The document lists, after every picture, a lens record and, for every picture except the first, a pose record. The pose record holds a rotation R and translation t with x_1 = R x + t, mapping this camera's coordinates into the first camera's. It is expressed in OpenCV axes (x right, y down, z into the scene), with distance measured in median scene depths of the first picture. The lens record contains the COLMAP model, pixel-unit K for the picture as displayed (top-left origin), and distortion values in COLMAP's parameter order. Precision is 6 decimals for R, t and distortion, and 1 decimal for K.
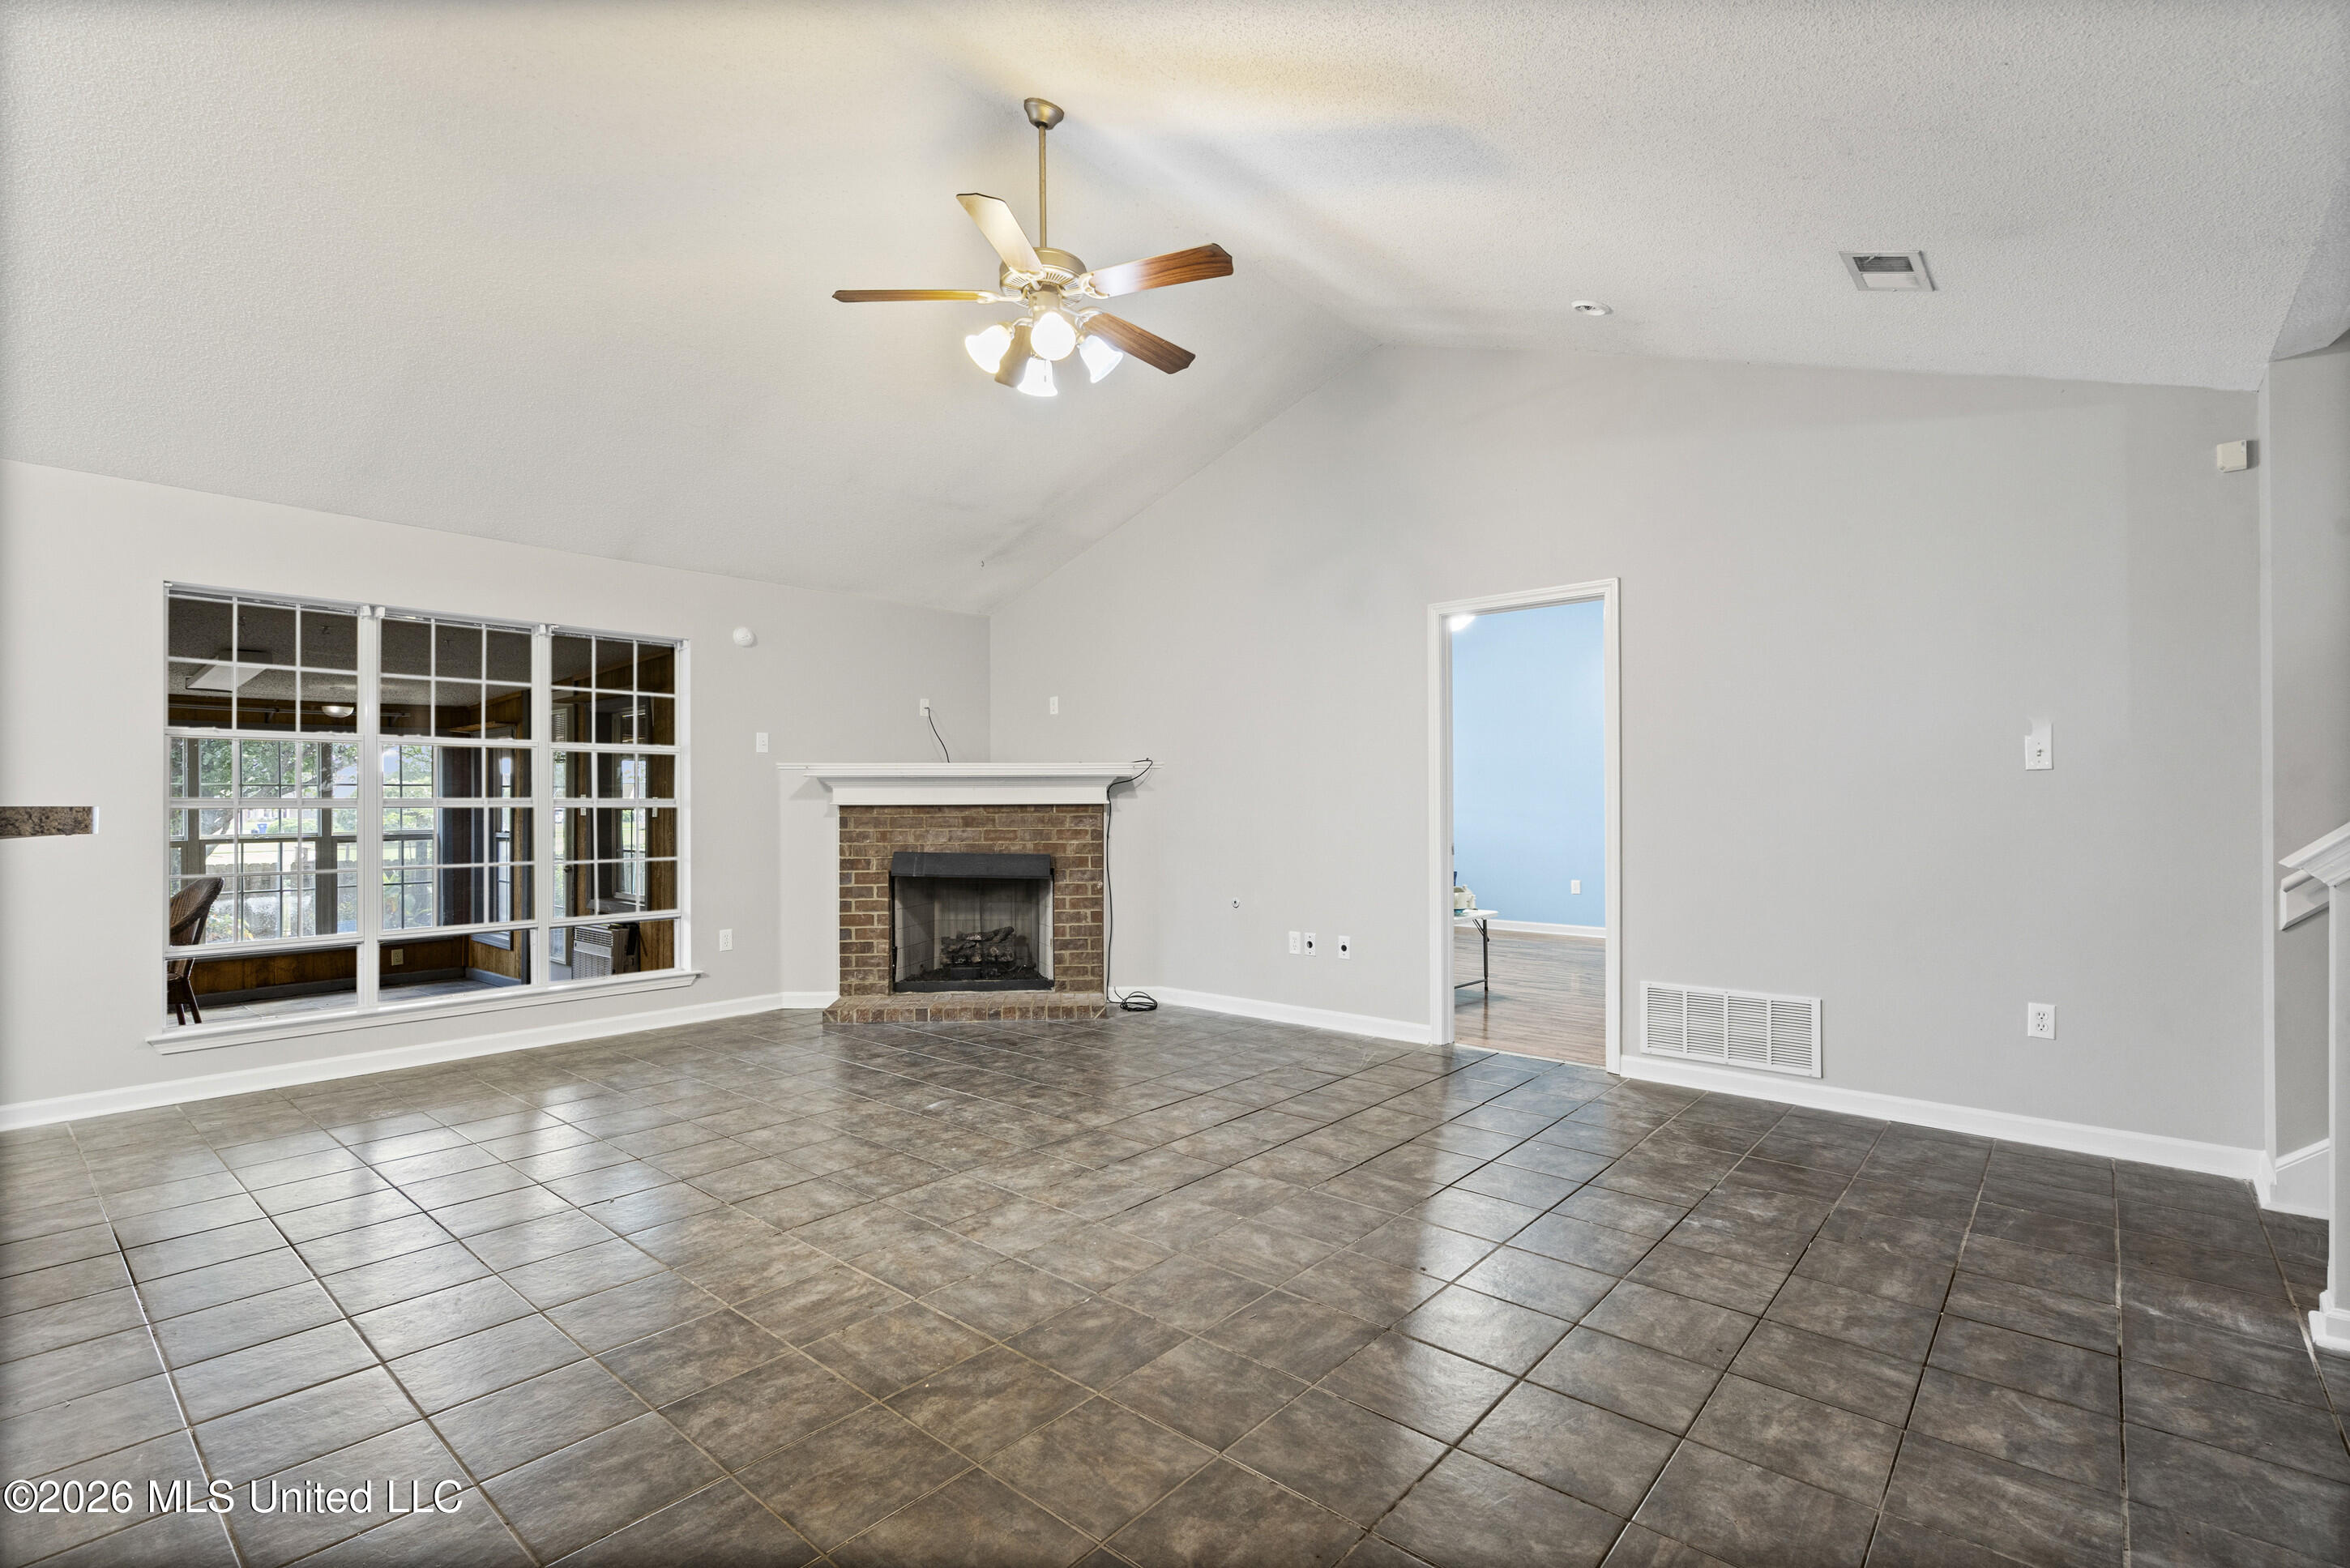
lens RADIAL K [[1077.2, 0, 1141.1], [0, 1077.2, 795.7], [0, 0, 1]] dist [0.000199, 0.000100]
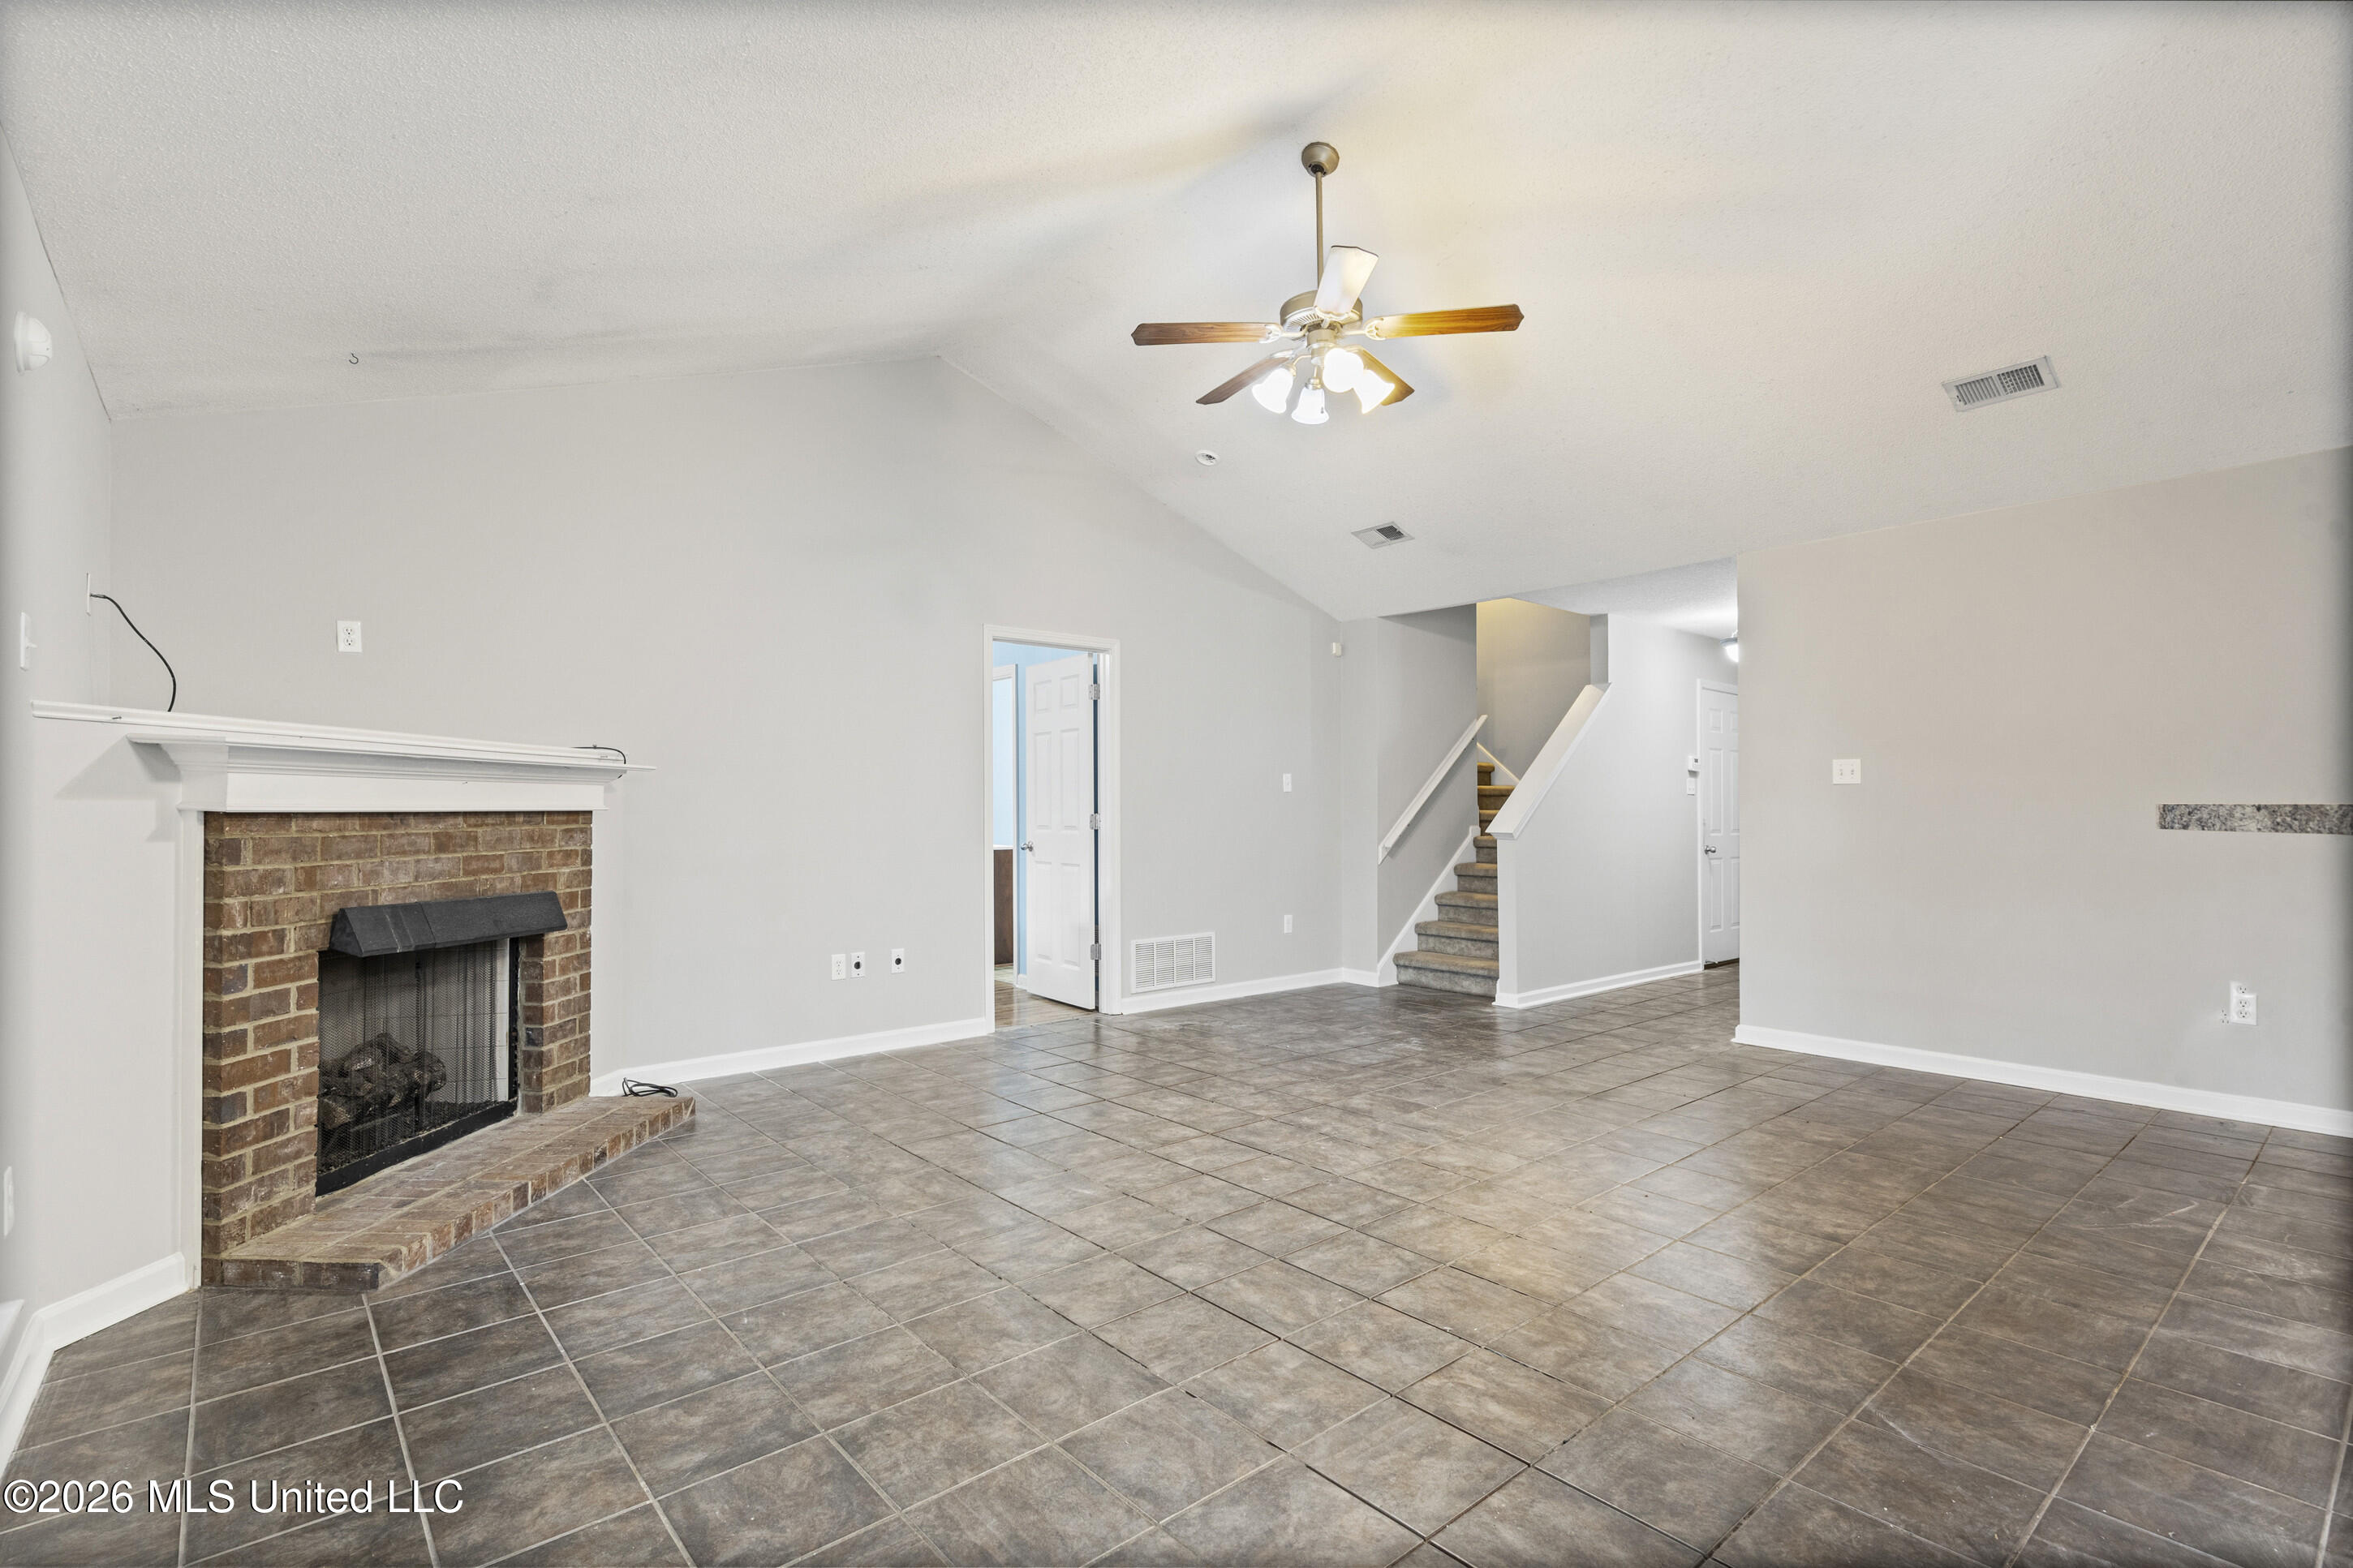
lens RADIAL K [[1102.4, 0, 1158.0], [0, 1102.4, 792.5], [0, 0, 1]] dist [0.002228, 0.000395]
pose [[0.136770, 0.018435, 0.990431, -0.725688], [-0.005792, 0.999825, -0.017810, 0.007351], [-0.990586, -0.003301, 0.136853, 0.615128]]
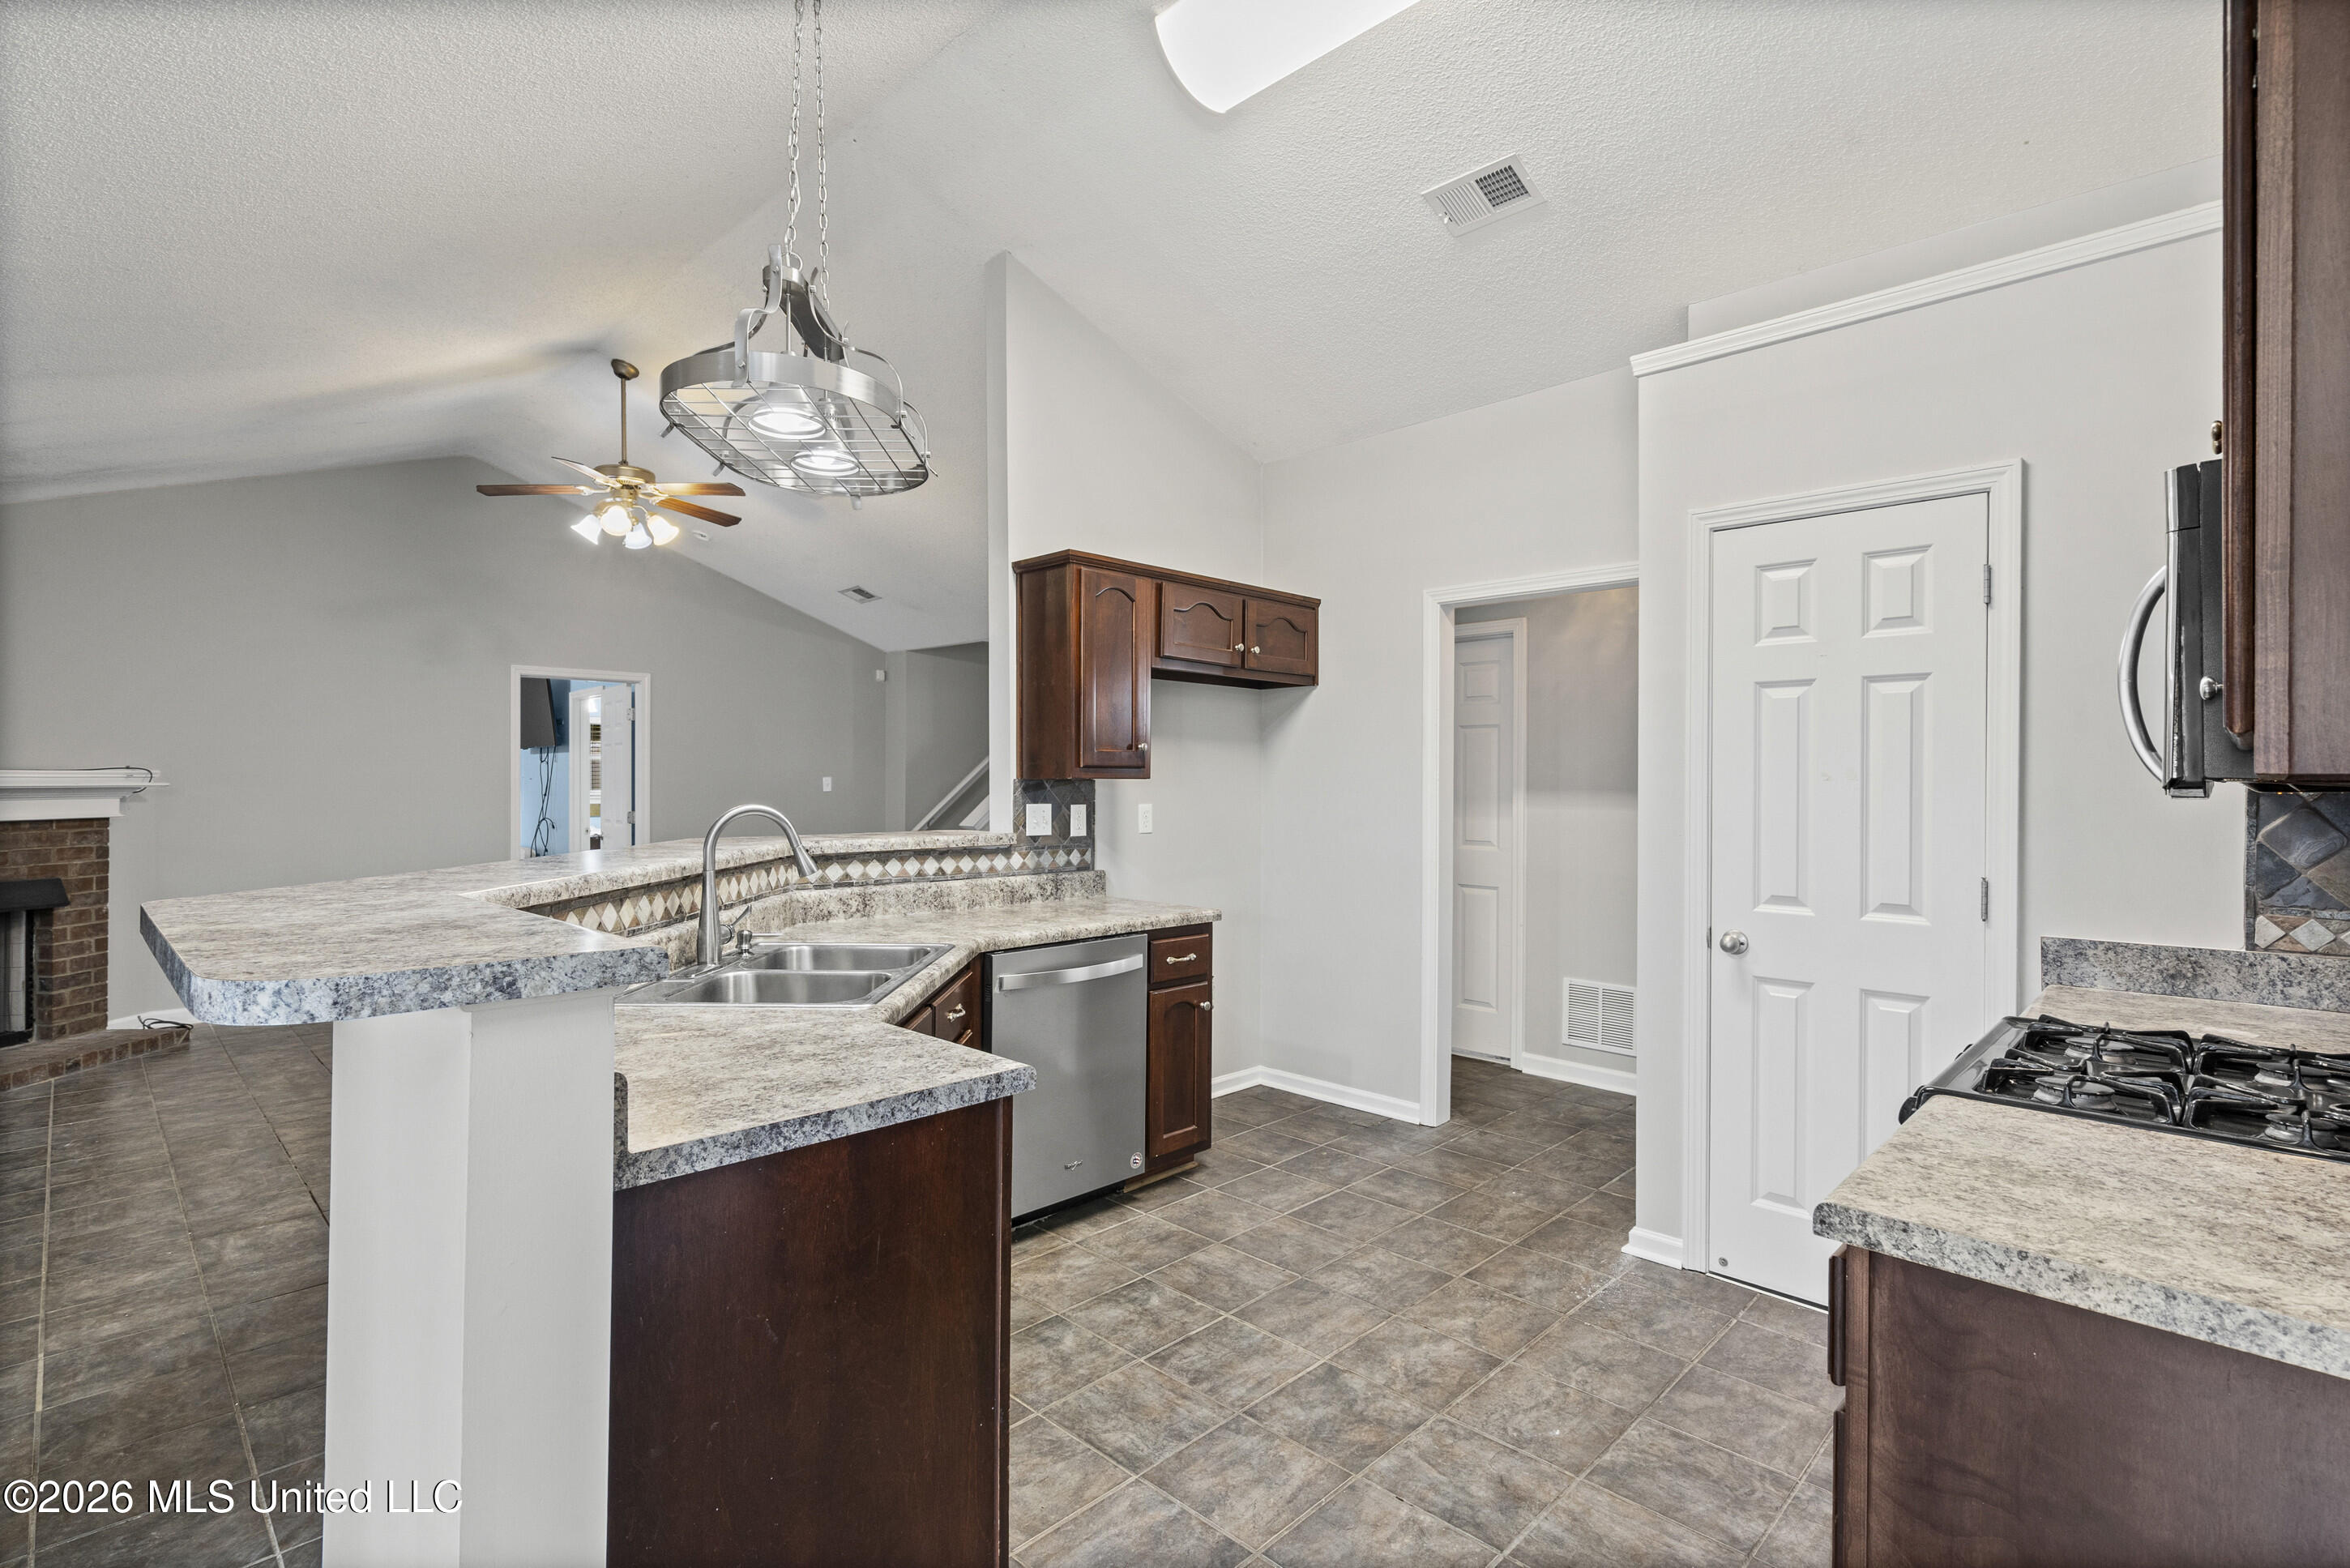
lens RADIAL K [[1108.4, 0, 1173.3], [0, 1108.4, 774.7], [0, 0, 1]] dist [0.000108, 0.000118]
pose [[0.053669, 0.011710, 0.998490, -0.993189], [-0.007789, 0.999906, -0.011308, -0.026422], [-0.998528, -0.007170, 0.053755, 0.077429]]
